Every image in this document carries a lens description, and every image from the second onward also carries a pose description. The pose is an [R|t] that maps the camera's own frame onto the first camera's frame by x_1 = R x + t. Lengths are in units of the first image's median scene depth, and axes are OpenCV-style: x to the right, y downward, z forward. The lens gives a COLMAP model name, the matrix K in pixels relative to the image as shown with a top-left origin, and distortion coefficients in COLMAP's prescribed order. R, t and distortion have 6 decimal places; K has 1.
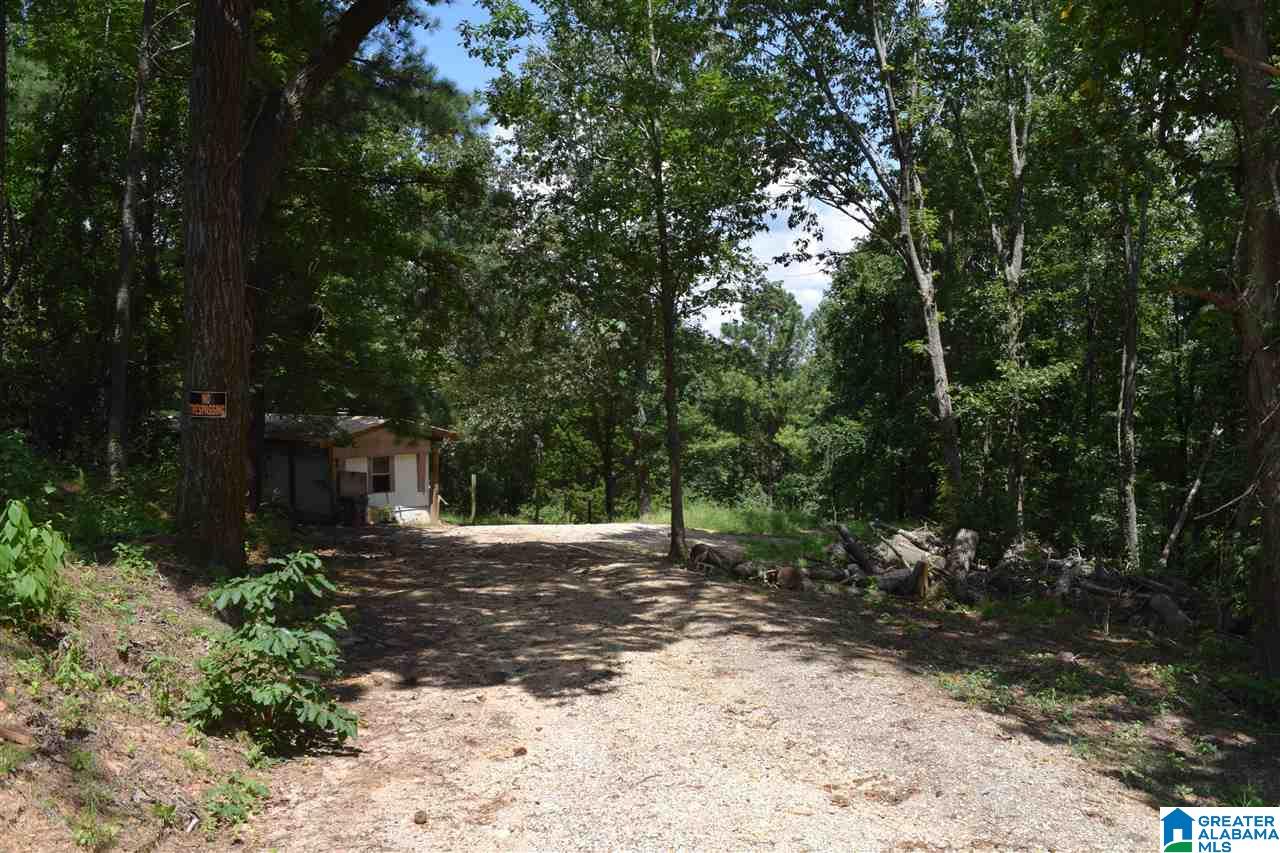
lens RADIAL K [[1019.3, 0, 641.3], [0, 1019.3, 431.4], [0, 0, 1]] dist [-0.084908, 0.020374]
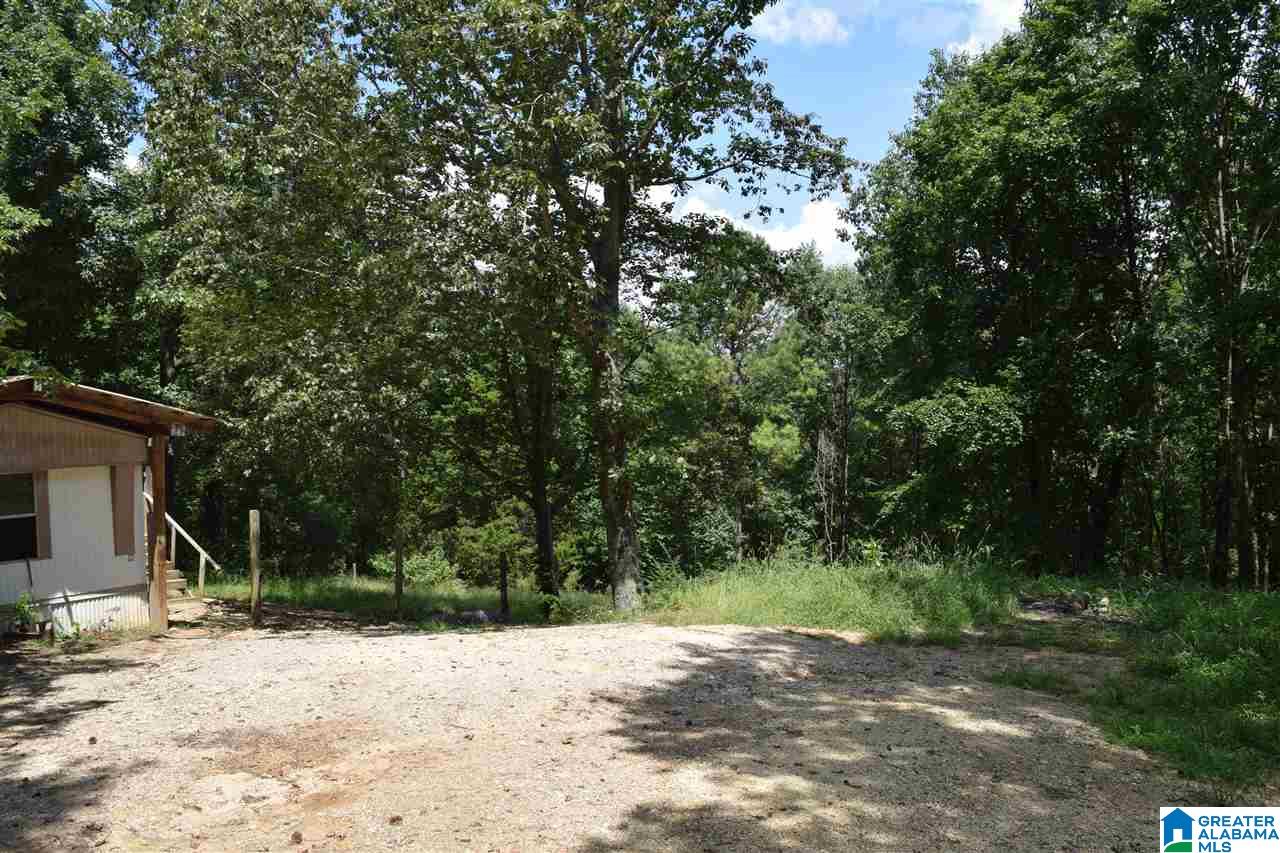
lens RADIAL K [[1019.3, 0, 639.0], [0, 1019.3, 428.5], [0, 0, 1]] dist [-0.084908, 0.020374]
pose [[0.991589, -0.024789, 0.127034, -0.052224], [0.028011, 0.999328, -0.023637, 0.022233], [-0.126363, 0.026996, 0.991617, 0.548051]]
